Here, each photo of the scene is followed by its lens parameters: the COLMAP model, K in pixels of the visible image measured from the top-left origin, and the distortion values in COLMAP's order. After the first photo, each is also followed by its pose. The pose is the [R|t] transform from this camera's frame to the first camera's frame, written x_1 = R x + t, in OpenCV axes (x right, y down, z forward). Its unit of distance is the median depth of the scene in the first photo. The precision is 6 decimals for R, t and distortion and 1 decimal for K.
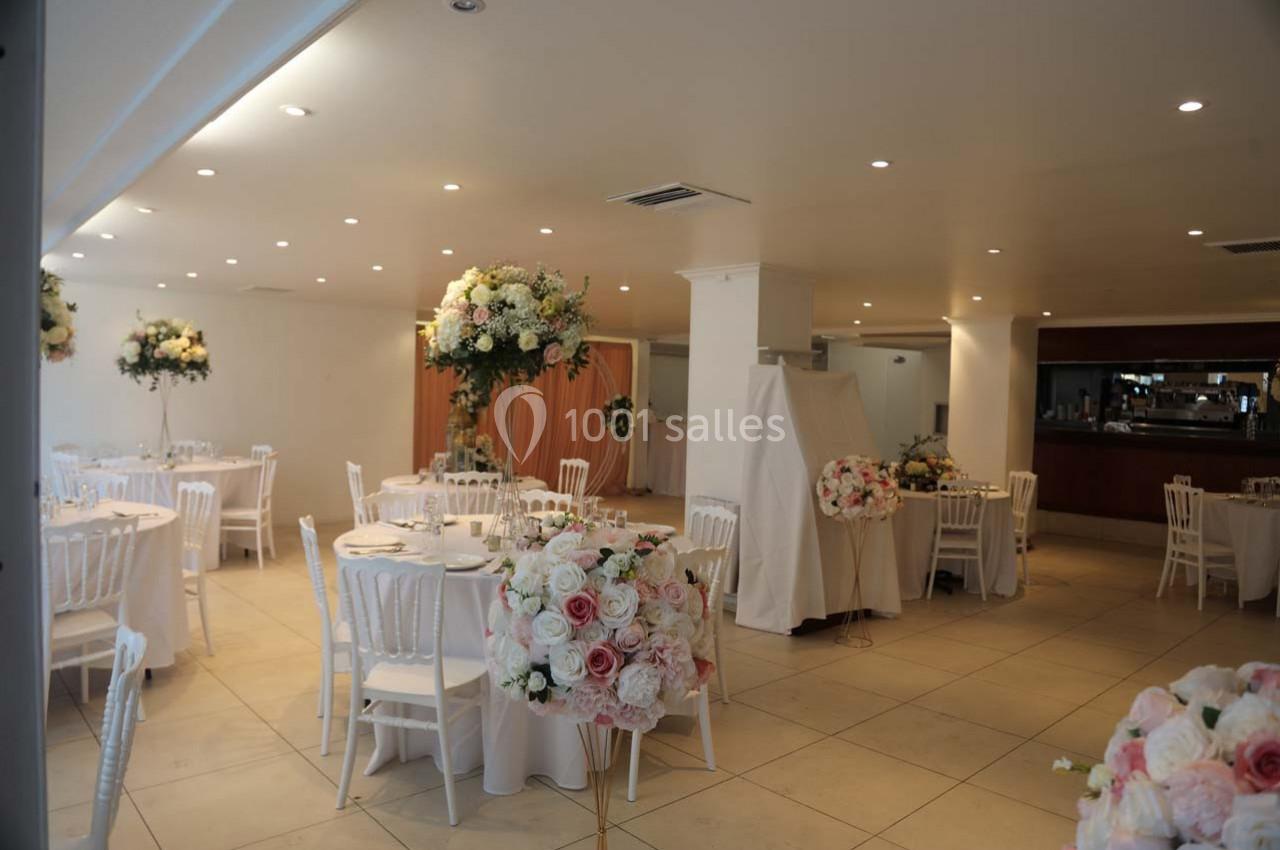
lens RADIAL K [[890.2, 0, 631.2], [0, 890.2, 429.7], [0, 0, 1]] dist [-0.114981, 0.063360]
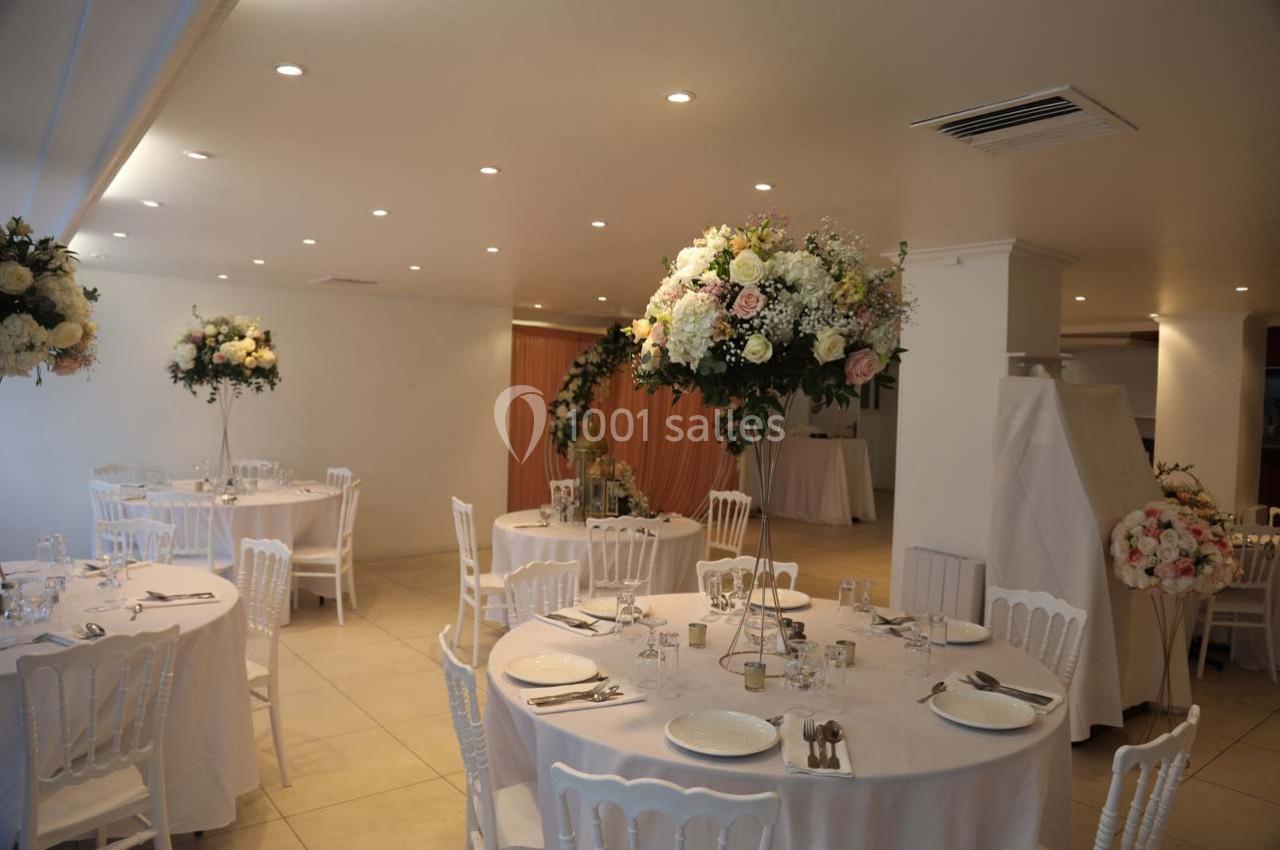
lens RADIAL K [[890.2, 0, 631.9], [0, 890.2, 418.2], [0, 0, 1]] dist [-0.114981, 0.063360]
pose [[0.998210, 0.003092, -0.059726, -0.147912], [-0.003927, 0.999896, -0.013864, -0.029870], [0.059677, 0.014073, 0.998119, 0.280980]]
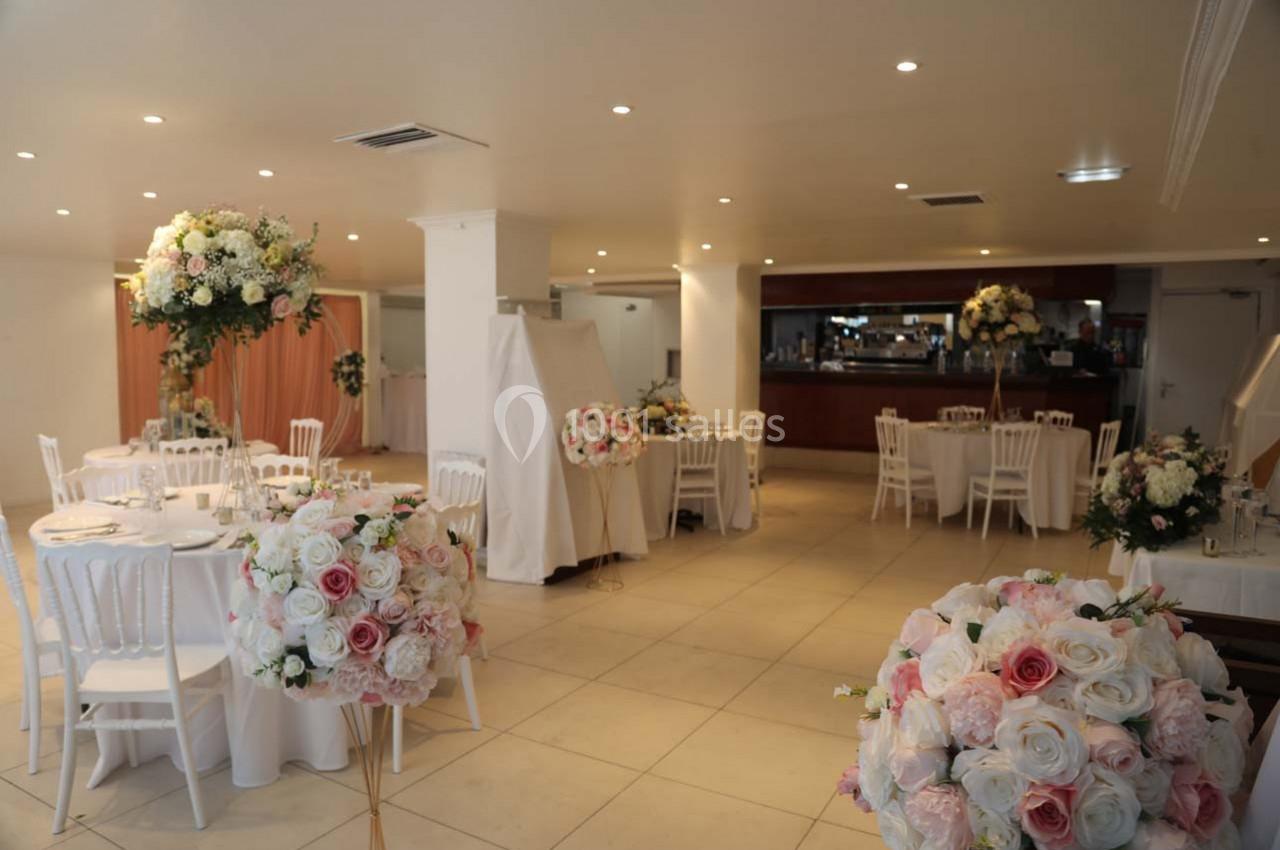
lens RADIAL K [[890.2, 0, 635.0], [0, 890.2, 420.7], [0, 0, 1]] dist [-0.114981, 0.063360]
pose [[0.954328, -0.049166, 0.294687, -0.007859], [0.035740, 0.998070, 0.050776, -0.000155], [-0.296615, -0.037925, 0.954244, 0.015984]]
